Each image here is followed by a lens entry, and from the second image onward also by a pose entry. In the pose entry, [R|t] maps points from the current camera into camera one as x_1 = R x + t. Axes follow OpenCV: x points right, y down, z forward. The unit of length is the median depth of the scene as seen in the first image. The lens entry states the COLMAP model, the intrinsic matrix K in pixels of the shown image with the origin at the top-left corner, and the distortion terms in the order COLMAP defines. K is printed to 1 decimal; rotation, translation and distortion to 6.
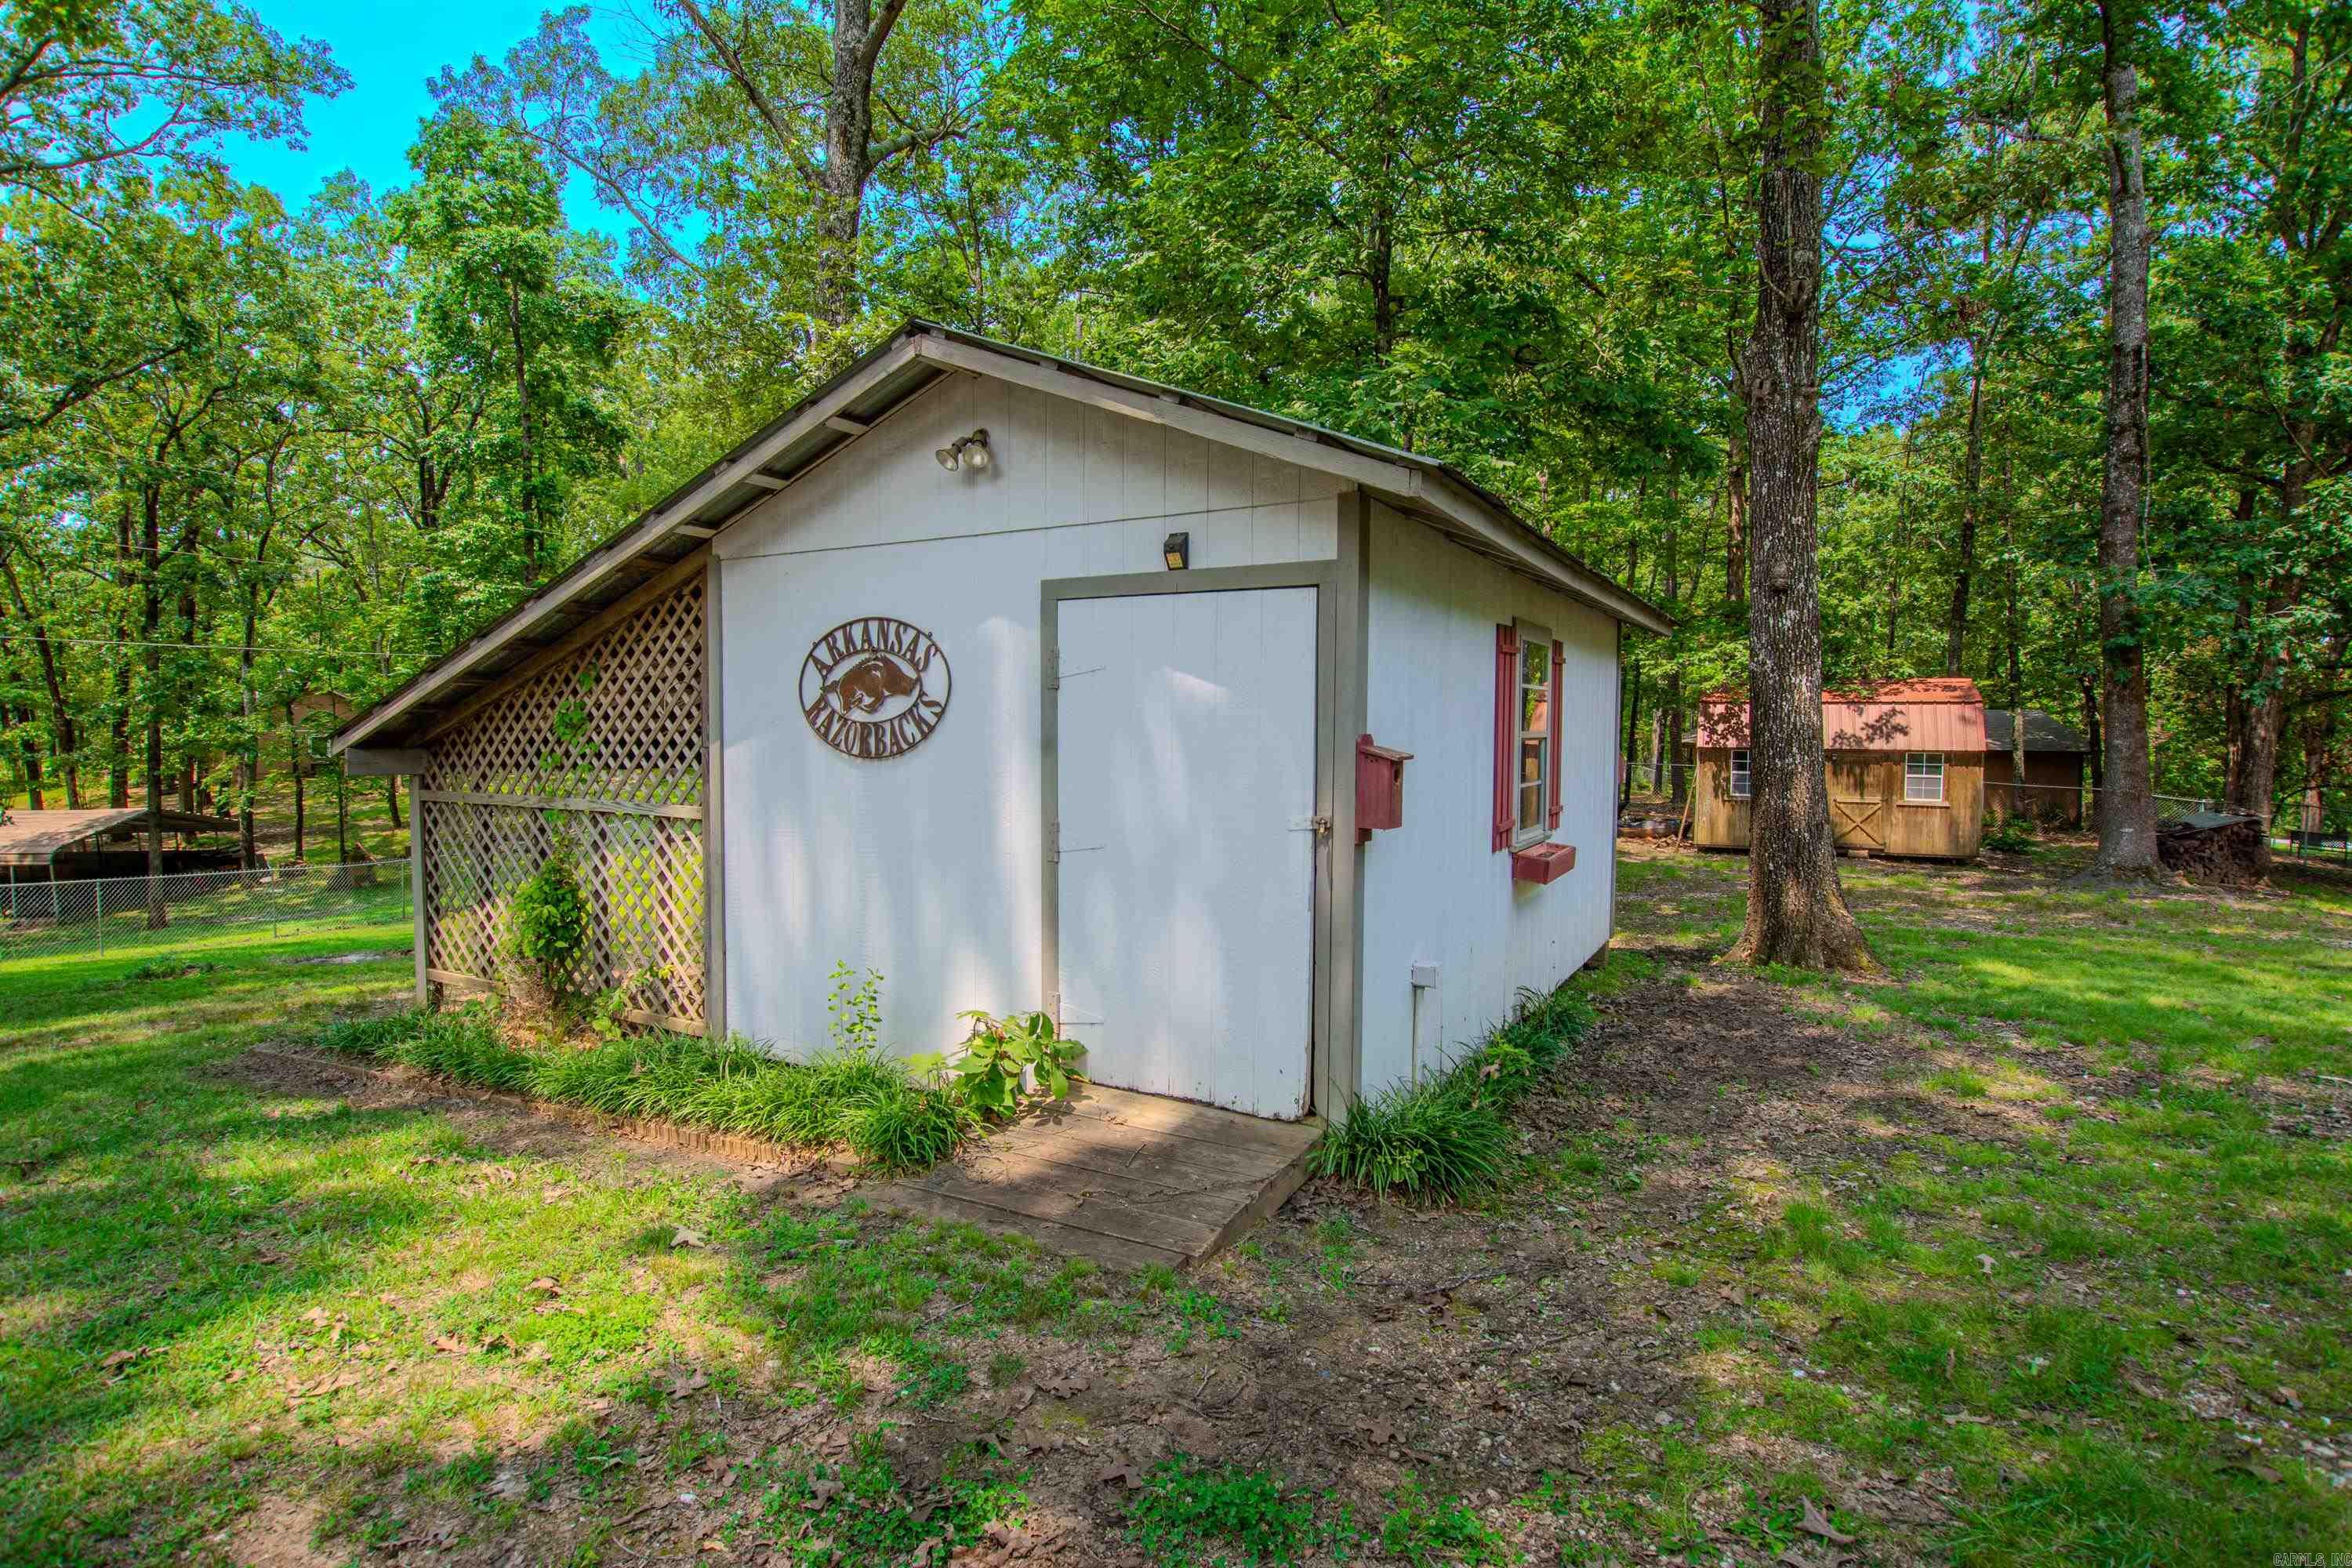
lens RADIAL K [[1155.5, 0, 1176.0], [0, 1155.5, 784.0], [0, 0, 1]] dist [-0.020385, -0.000281]
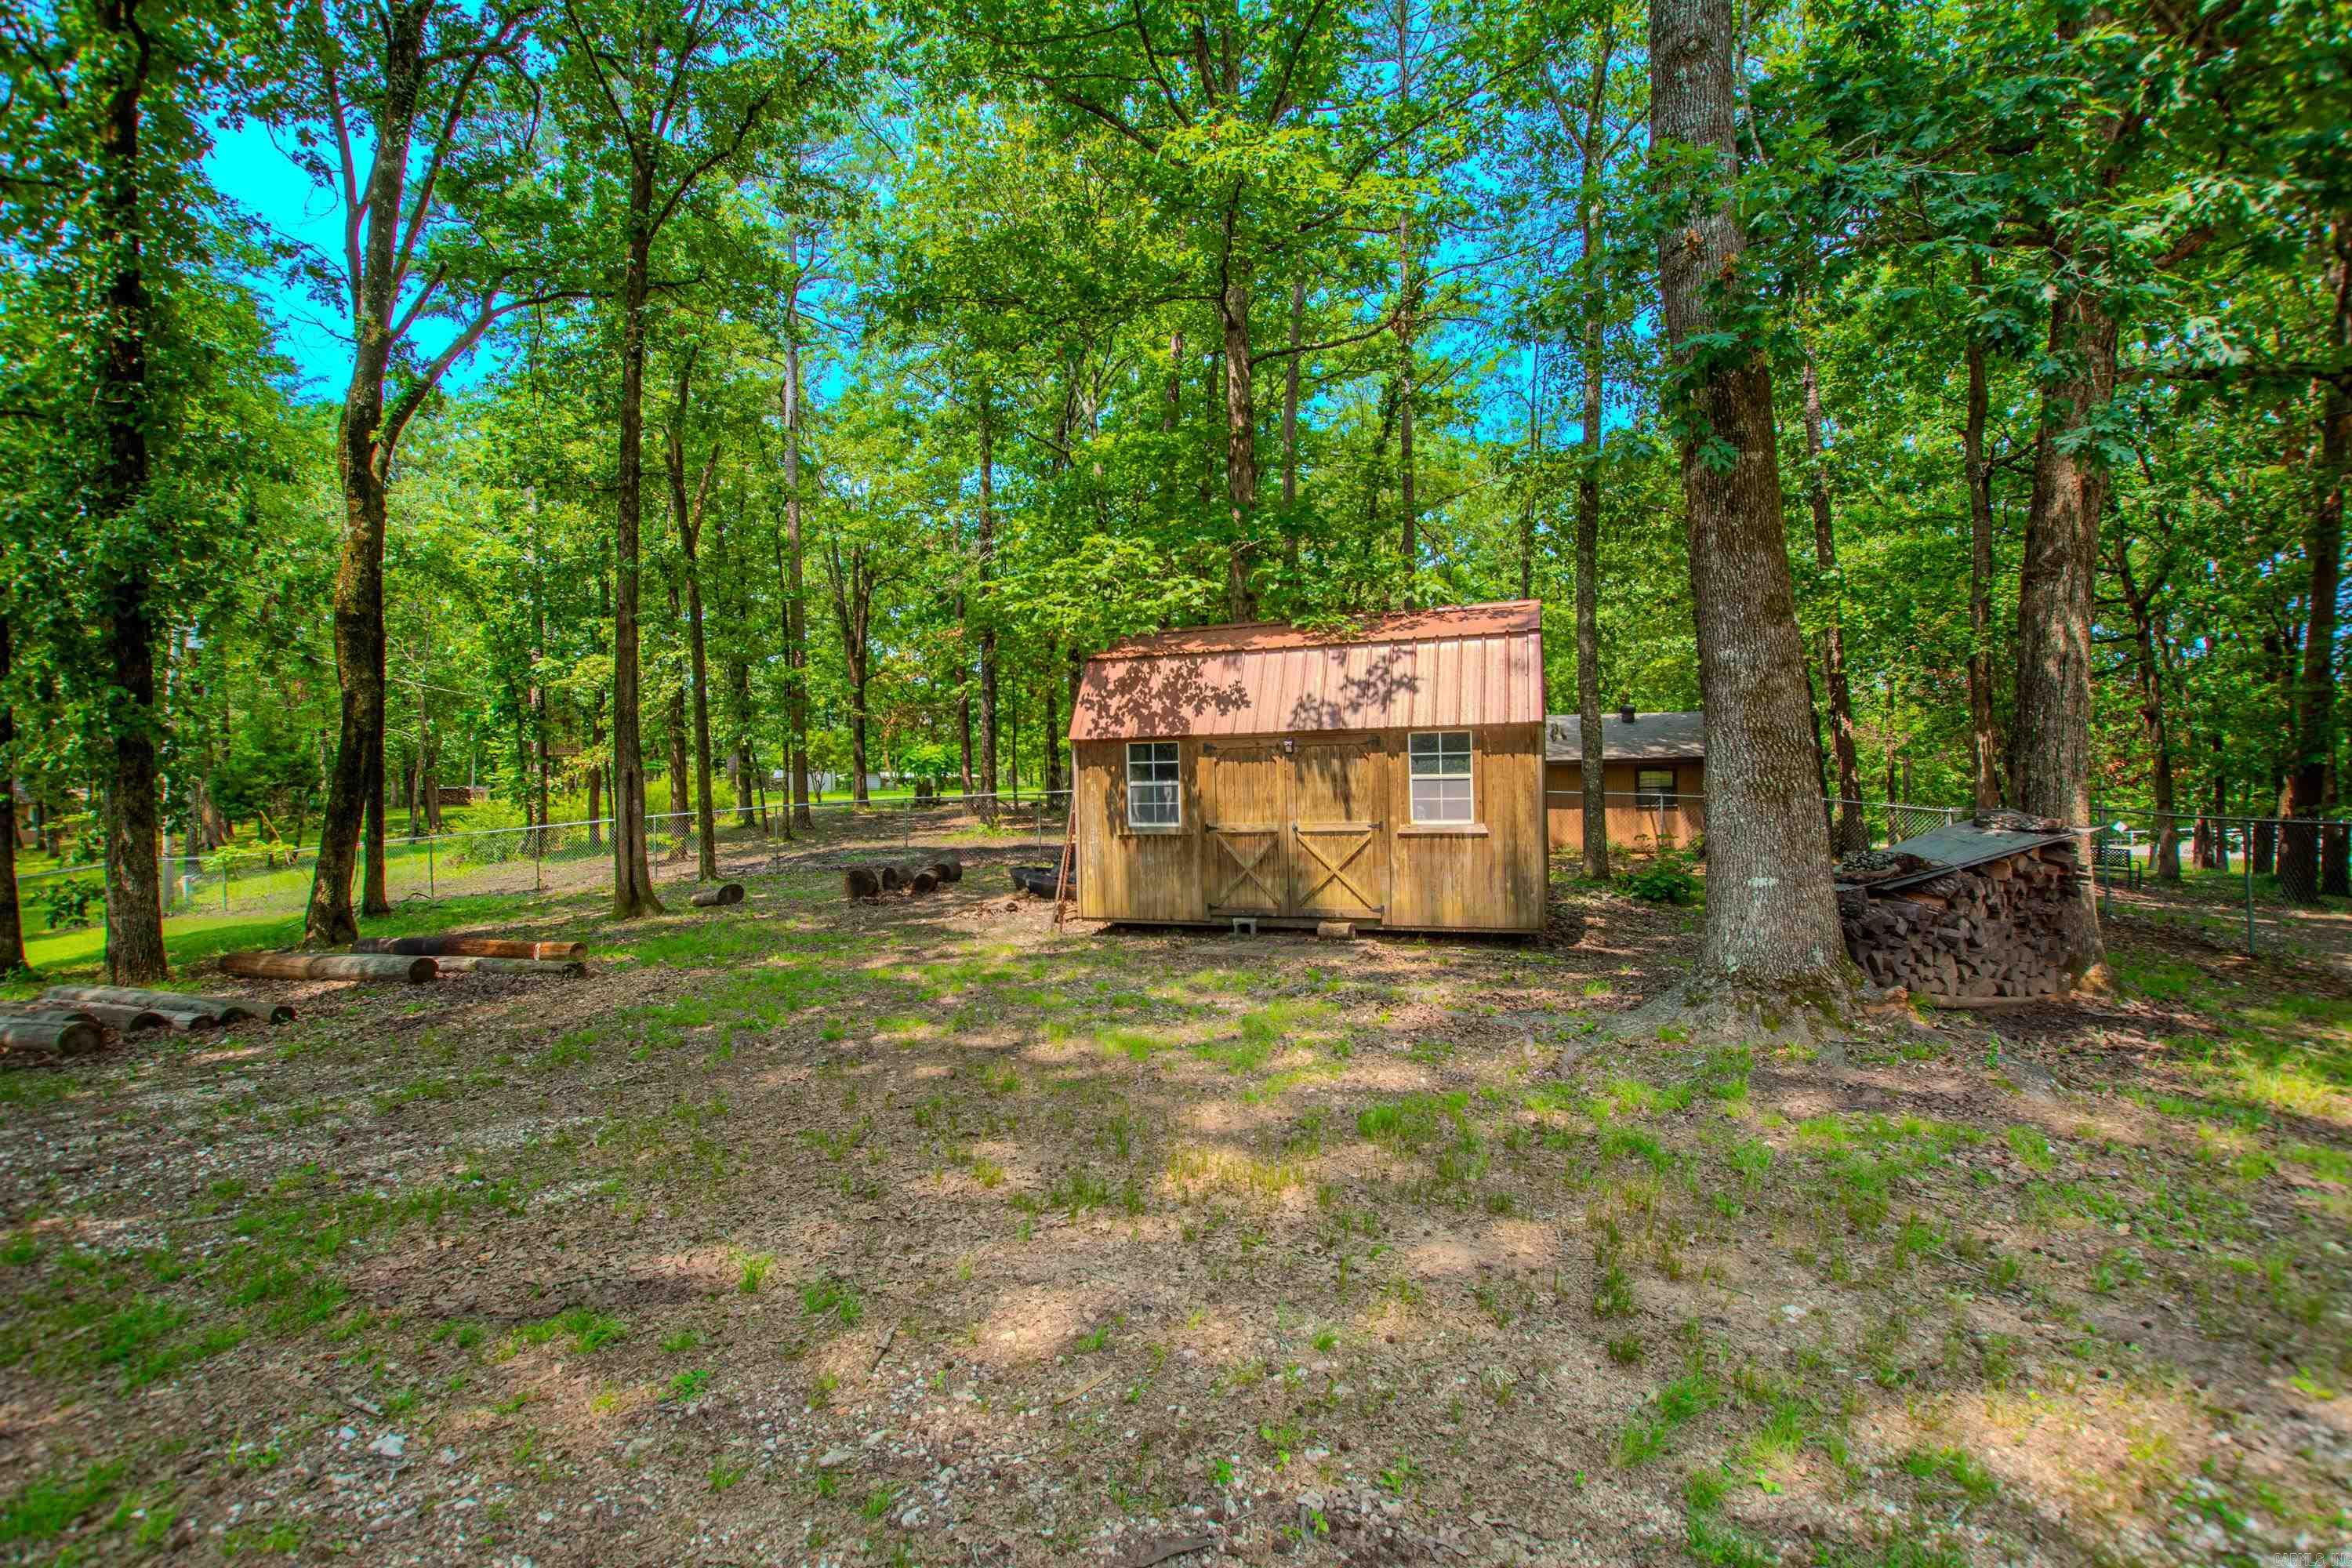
lens RADIAL K [[1086.5, 0, 1176.0], [0, 1086.5, 784.0], [0, 0, 1]] dist [0.000326, -0.008805]
pose [[0.992840, -0.031203, 0.115301, 0.584450], [0.036000, 0.998561, -0.039759, 0.014958], [-0.113895, 0.043625, 0.992535, 0.643760]]
